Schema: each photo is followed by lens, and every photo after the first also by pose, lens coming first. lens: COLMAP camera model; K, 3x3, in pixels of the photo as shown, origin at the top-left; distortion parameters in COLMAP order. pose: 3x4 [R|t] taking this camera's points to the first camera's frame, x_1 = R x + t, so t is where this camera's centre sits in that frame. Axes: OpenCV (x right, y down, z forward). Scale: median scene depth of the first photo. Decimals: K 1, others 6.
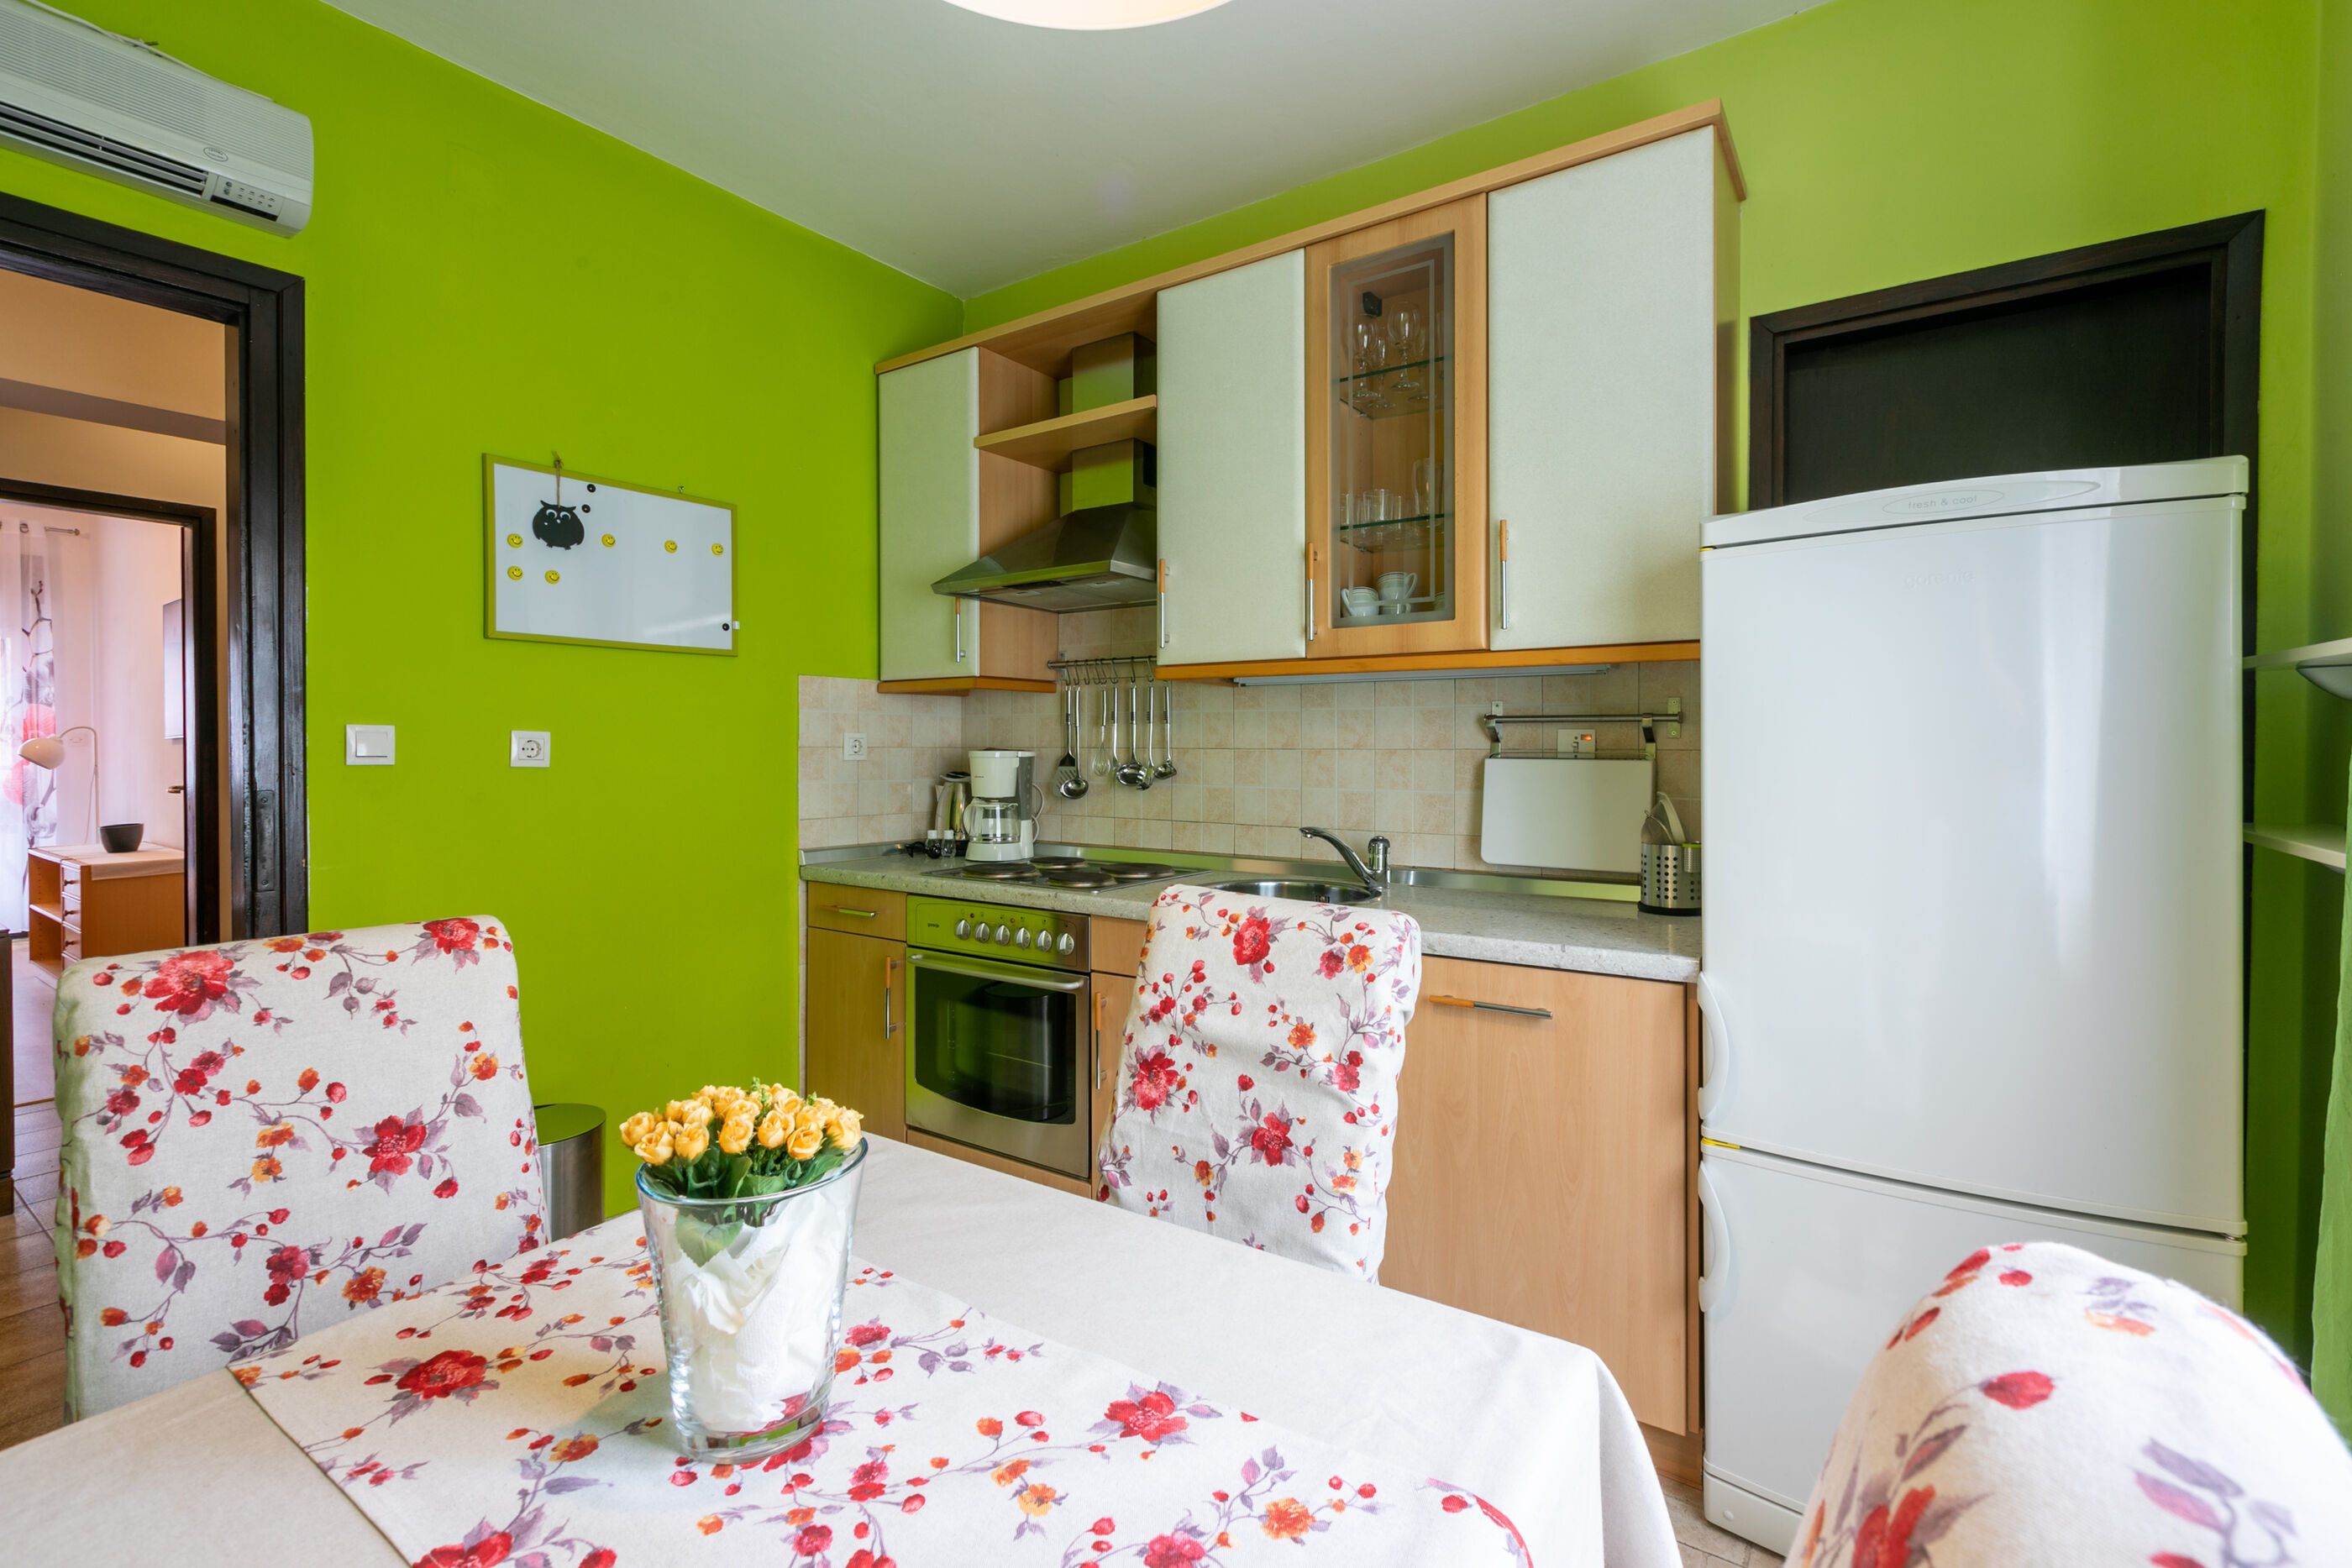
lens RADIAL K [[1060.2, 0, 1175.9], [0, 1060.2, 759.4], [0, 0, 1]] dist [0.003087, -0.001225]
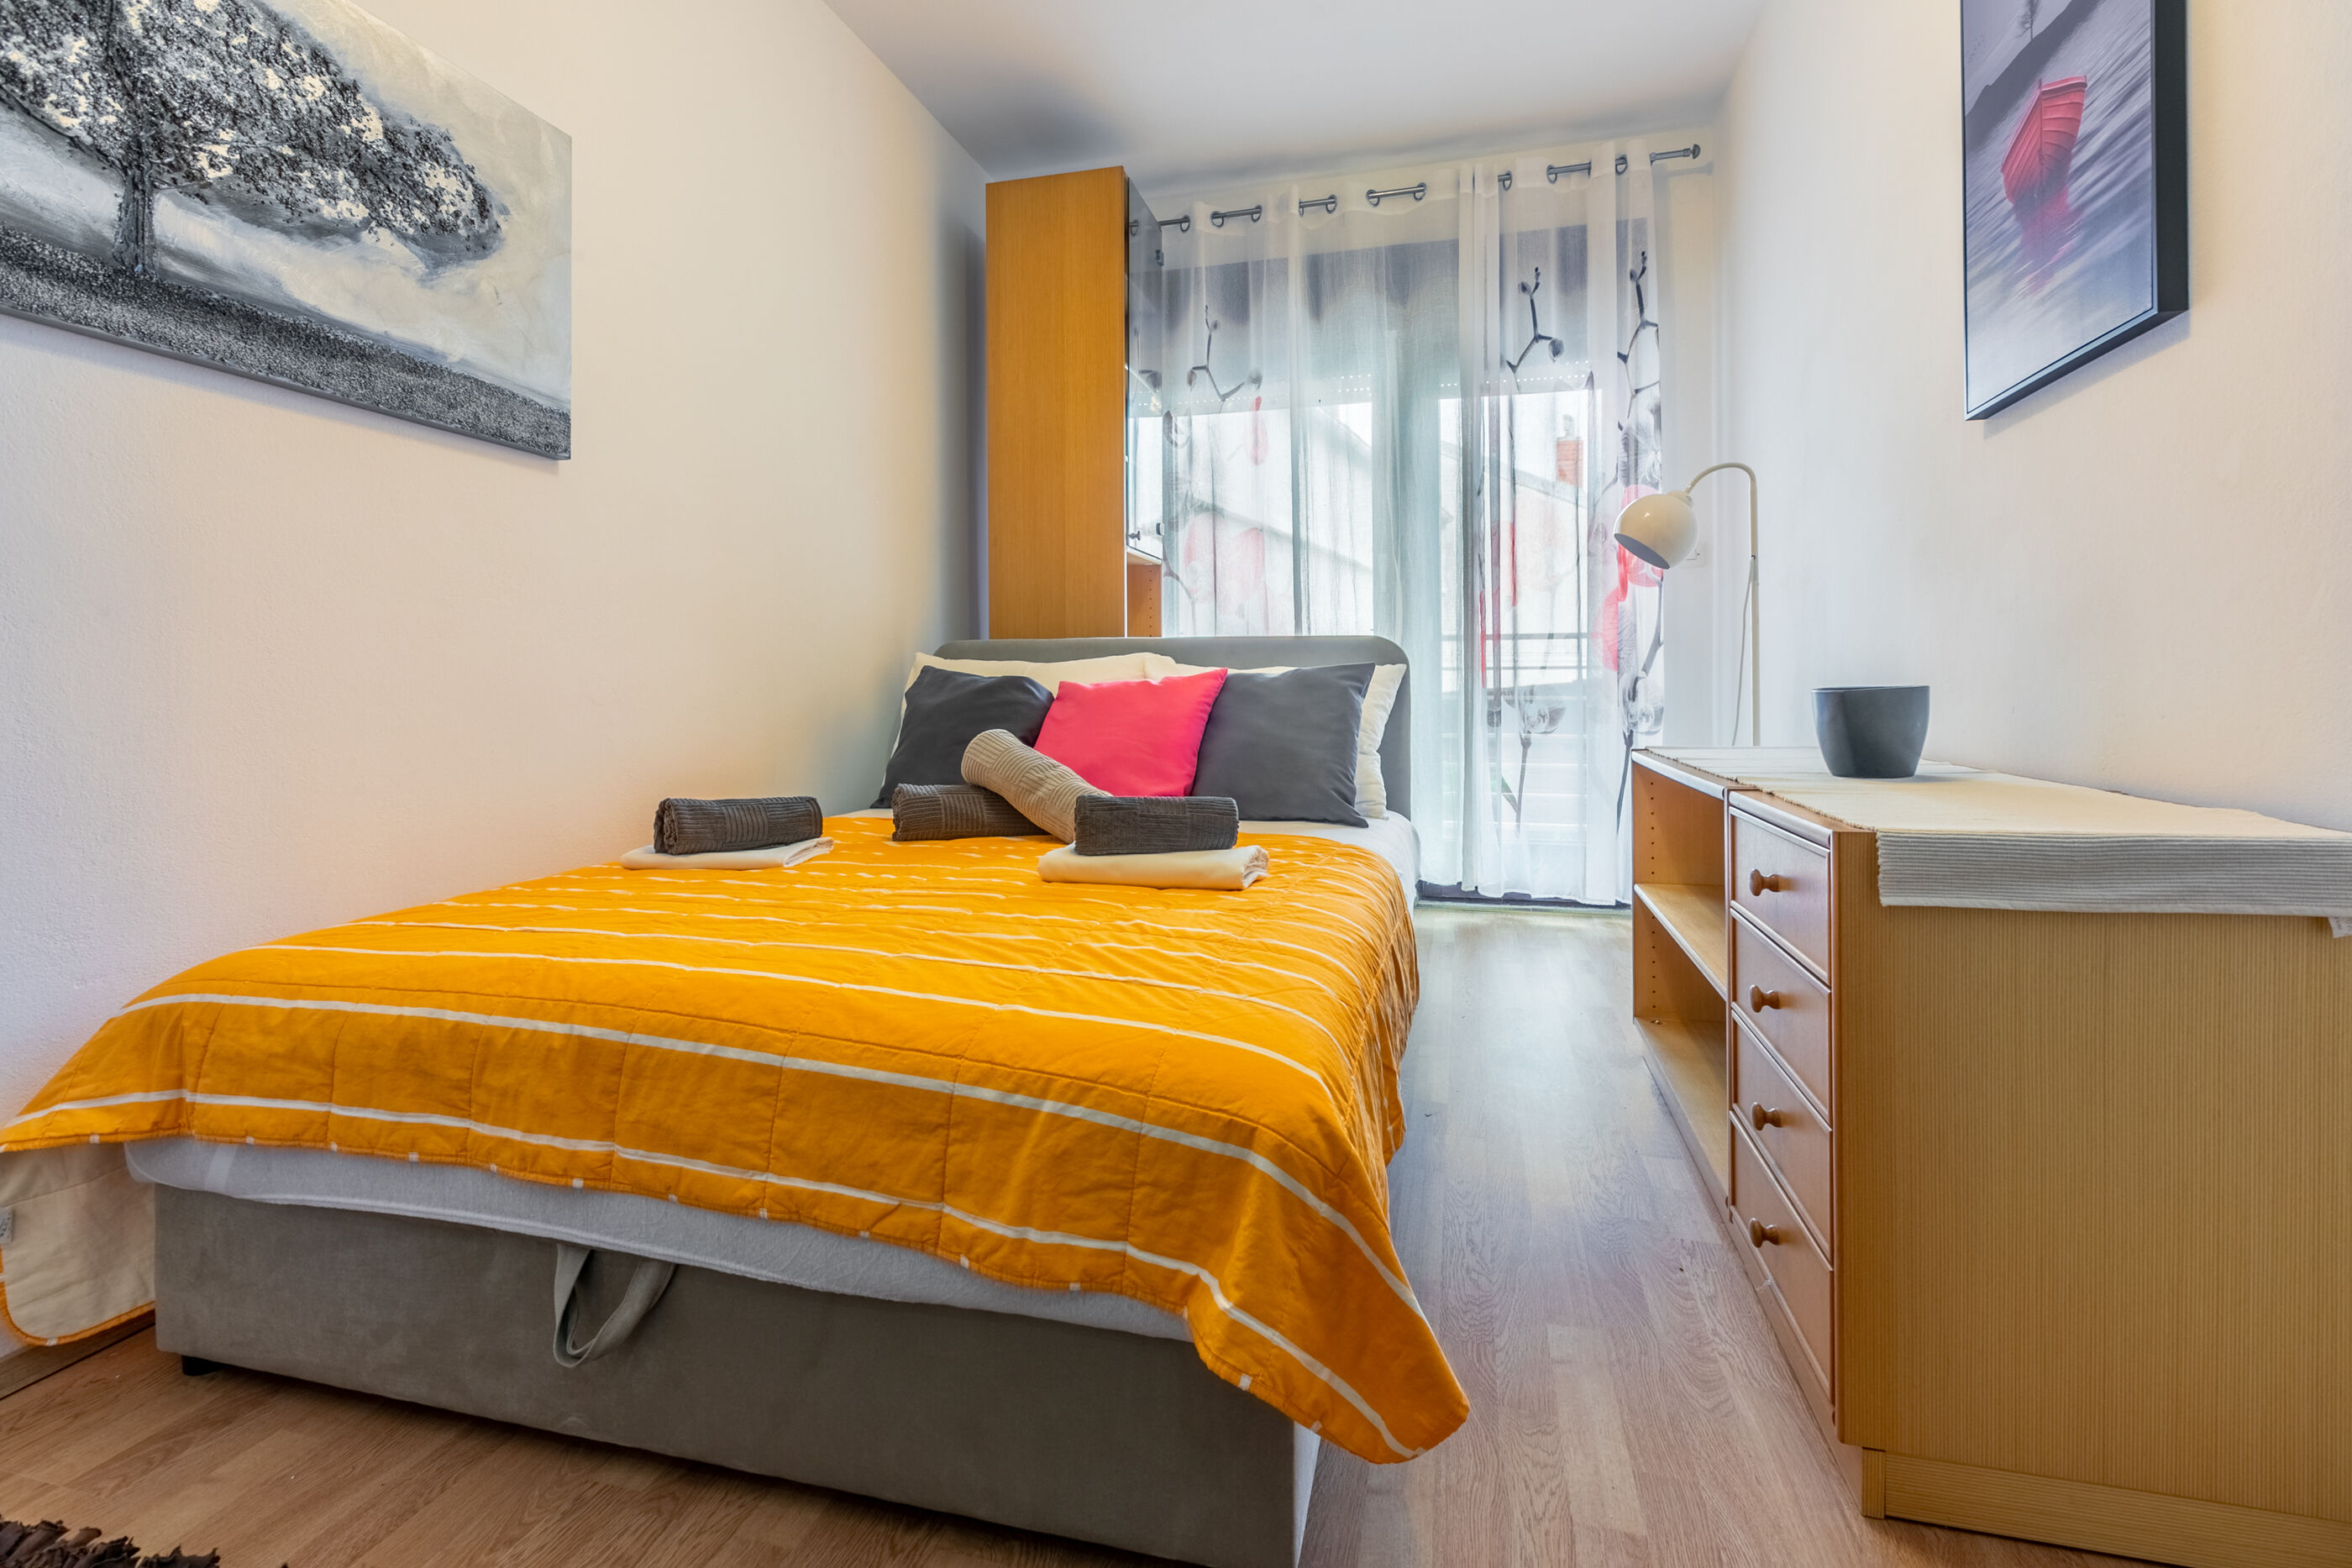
lens RADIAL K [[1060.2, 0, 1169.9], [0, 1060.2, 699.3], [0, 0, 1]] dist [0.003087, -0.001225]
pose [[0.348127, 0.006791, -0.937423, -0.660362], [-0.001434, 0.999976, 0.006712, 0.054029], [0.937446, -0.000992, 0.348128, 0.600395]]
